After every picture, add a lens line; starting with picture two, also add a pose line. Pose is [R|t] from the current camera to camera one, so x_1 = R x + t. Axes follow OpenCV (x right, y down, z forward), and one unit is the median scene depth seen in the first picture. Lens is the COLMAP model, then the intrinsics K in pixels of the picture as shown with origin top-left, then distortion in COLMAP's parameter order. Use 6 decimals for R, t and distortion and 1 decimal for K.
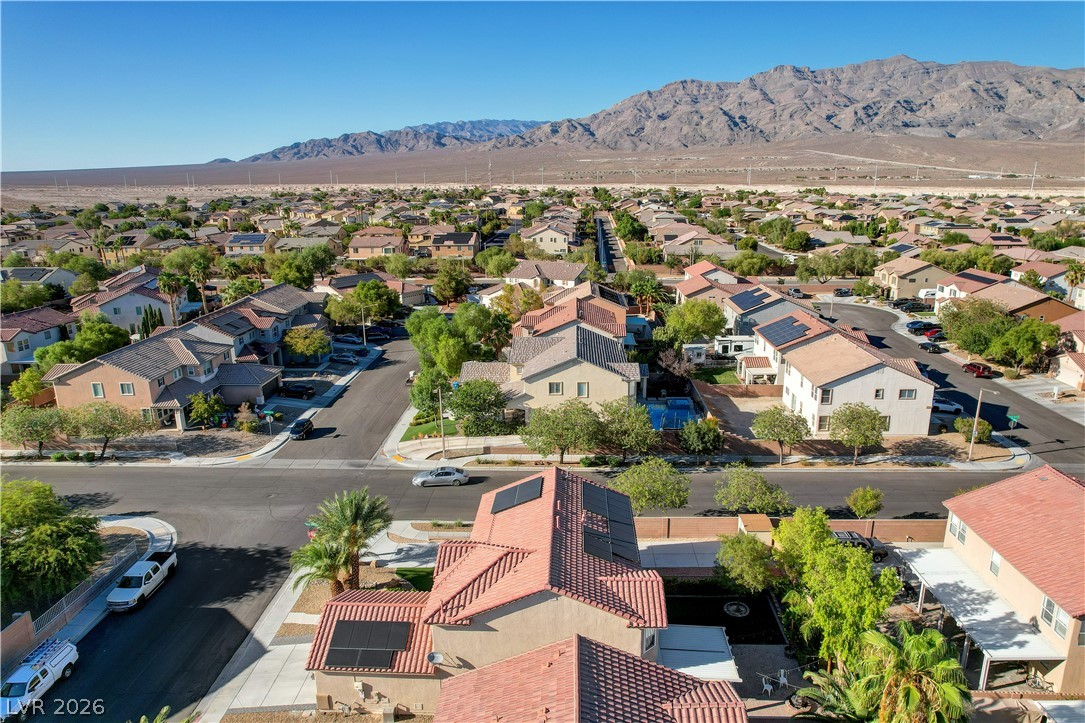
lens RADIAL K [[704.0, 0, 543.1], [0, 704.0, 373.0], [0, 0, 1]] dist [-0.075245, 0.068080]
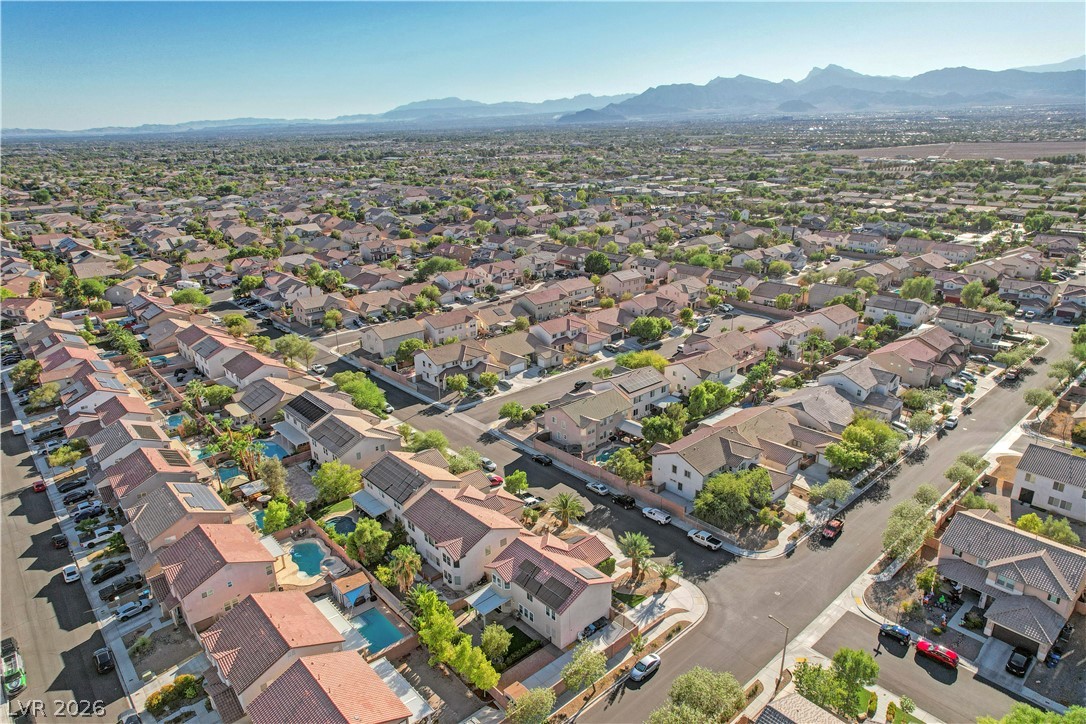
lens RADIAL K [[696.9, 0, 542.7], [0, 696.9, 367.7], [0, 0, 1]] dist [-0.073241, 0.067096]
pose [[-0.718977, 0.255177, -0.646496, 0.777208], [-0.164845, 0.841017, 0.515283, -0.865267], [0.675202, 0.477048, -0.562607, 1.131383]]
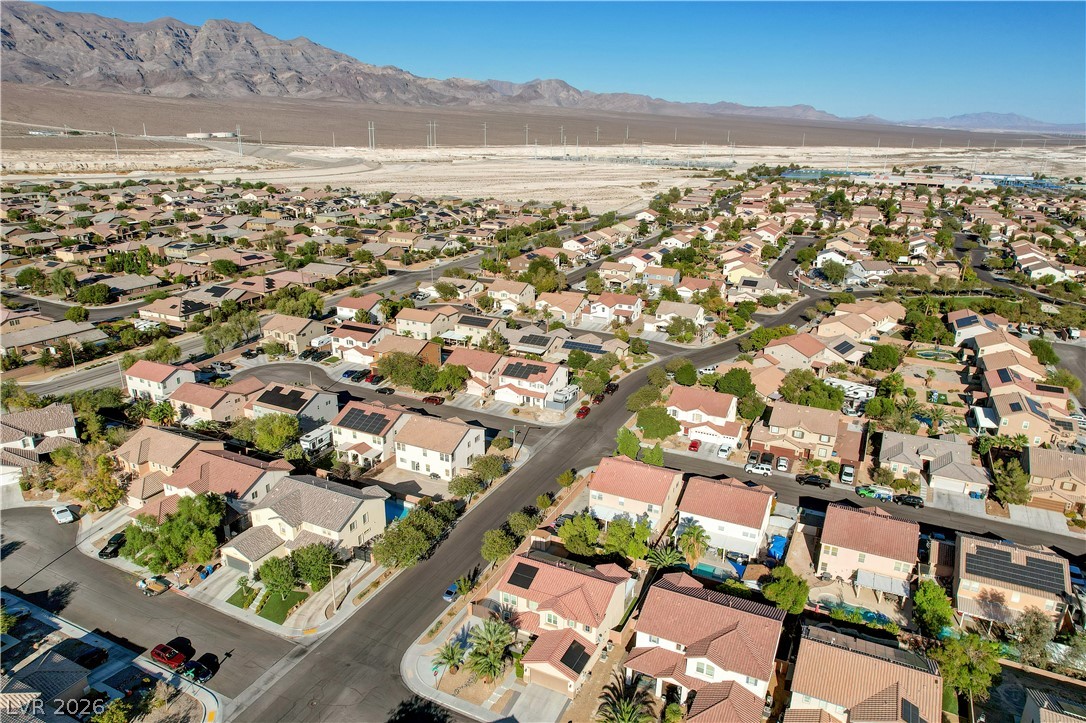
lens RADIAL K [[730.5, 0, 543.0], [0, 730.5, 361.5], [0, 0, 1]] dist [-0.075127, 0.075695]
pose [[0.397166, -0.274600, 0.875702, -1.070569], [0.233645, 0.953001, 0.192872, -0.512262], [-0.887507, 0.128001, 0.442658, -0.030917]]
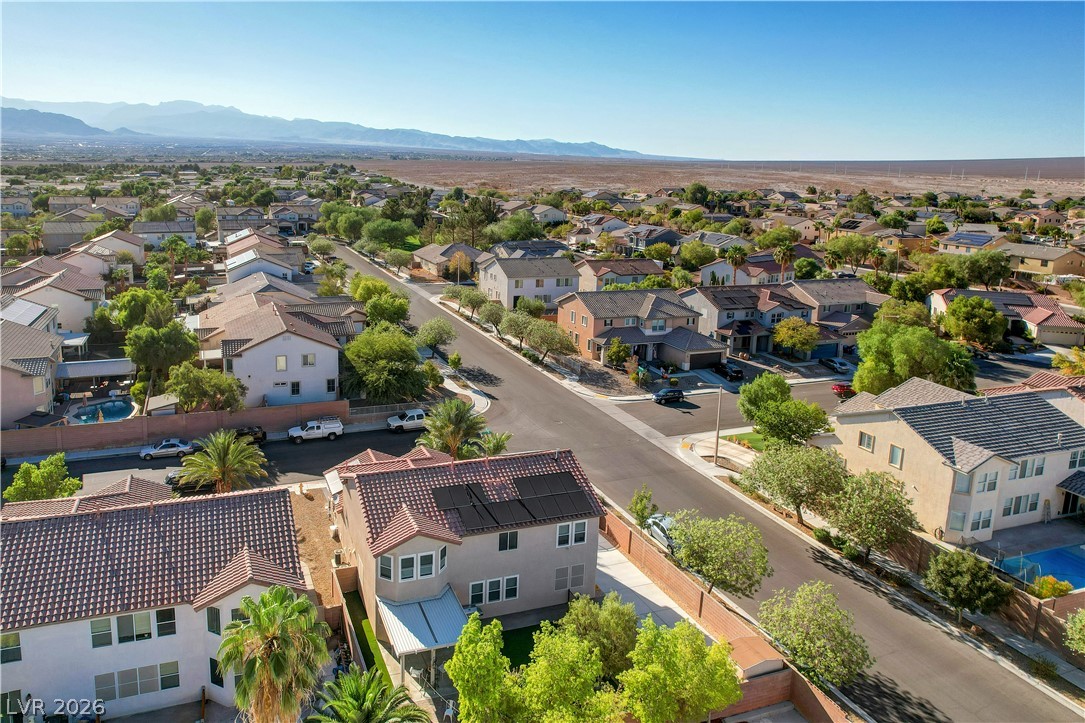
lens RADIAL K [[748.4, 0, 465.3], [0, 748.4, 304.1], [0, 0, 1]] dist [-0.056919, 0.035972]
pose [[0.365507, 0.195308, -0.910088, 0.581981], [-0.277146, 0.956228, 0.093904, -0.078120], [0.888591, 0.217905, 0.403637, 0.273832]]
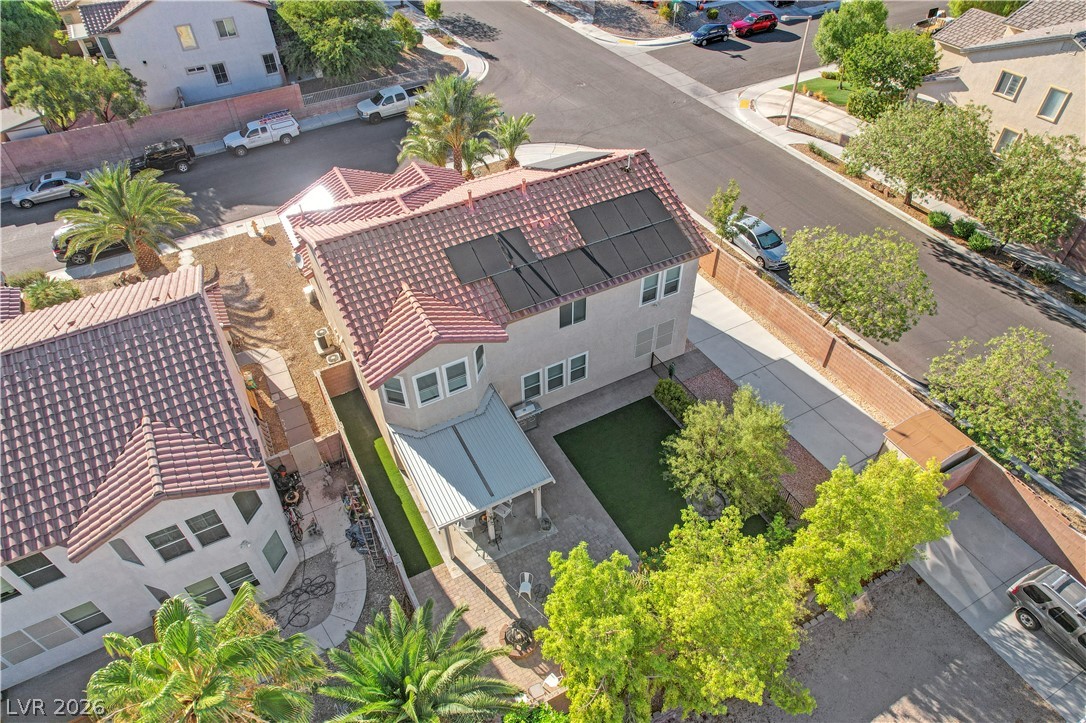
lens RADIAL K [[688.7, 0, 545.3], [0, 688.7, 367.0], [0, 0, 1]] dist [-0.071732, 0.069867]
pose [[0.509683, 0.598668, -0.617915, 0.315162], [-0.224246, 0.785817, 0.576372, -0.032184], [0.830624, -0.155202, 0.534767, 0.378984]]
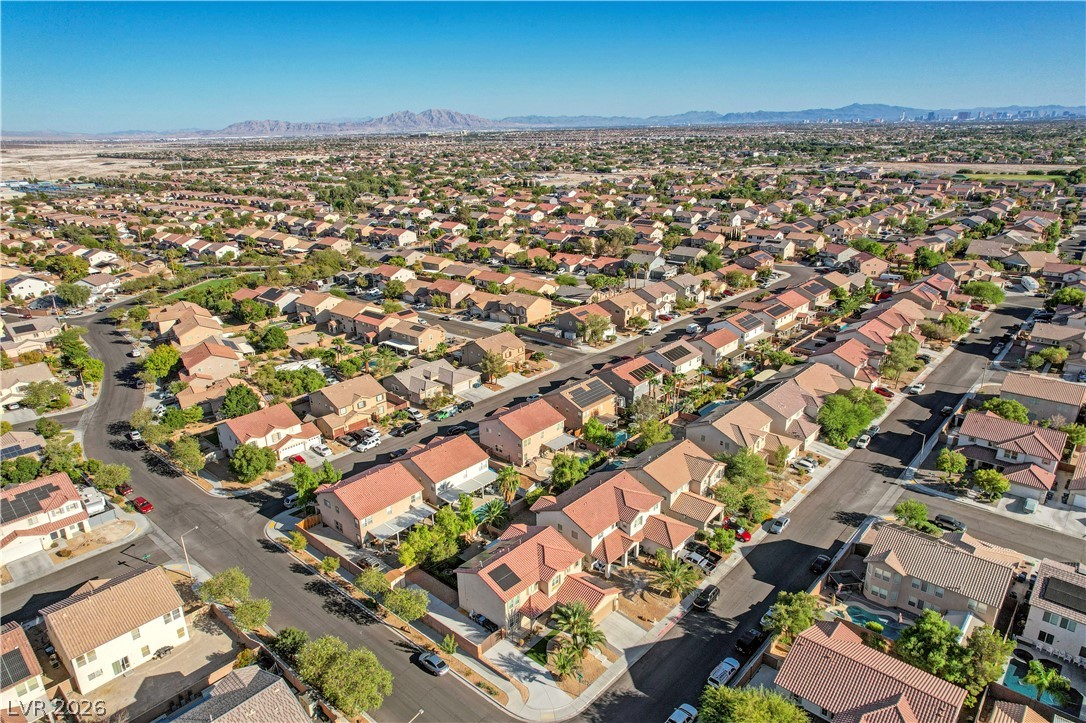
lens RADIAL K [[695.7, 0, 545.7], [0, 695.7, 363.4], [0, 0, 1]] dist [-0.073272, 0.064877]
pose [[-0.771776, -0.185456, 0.608250, -0.785343], [0.202814, 0.834782, 0.511865, -0.855100], [-0.602685, 0.518407, -0.606651, 1.166464]]
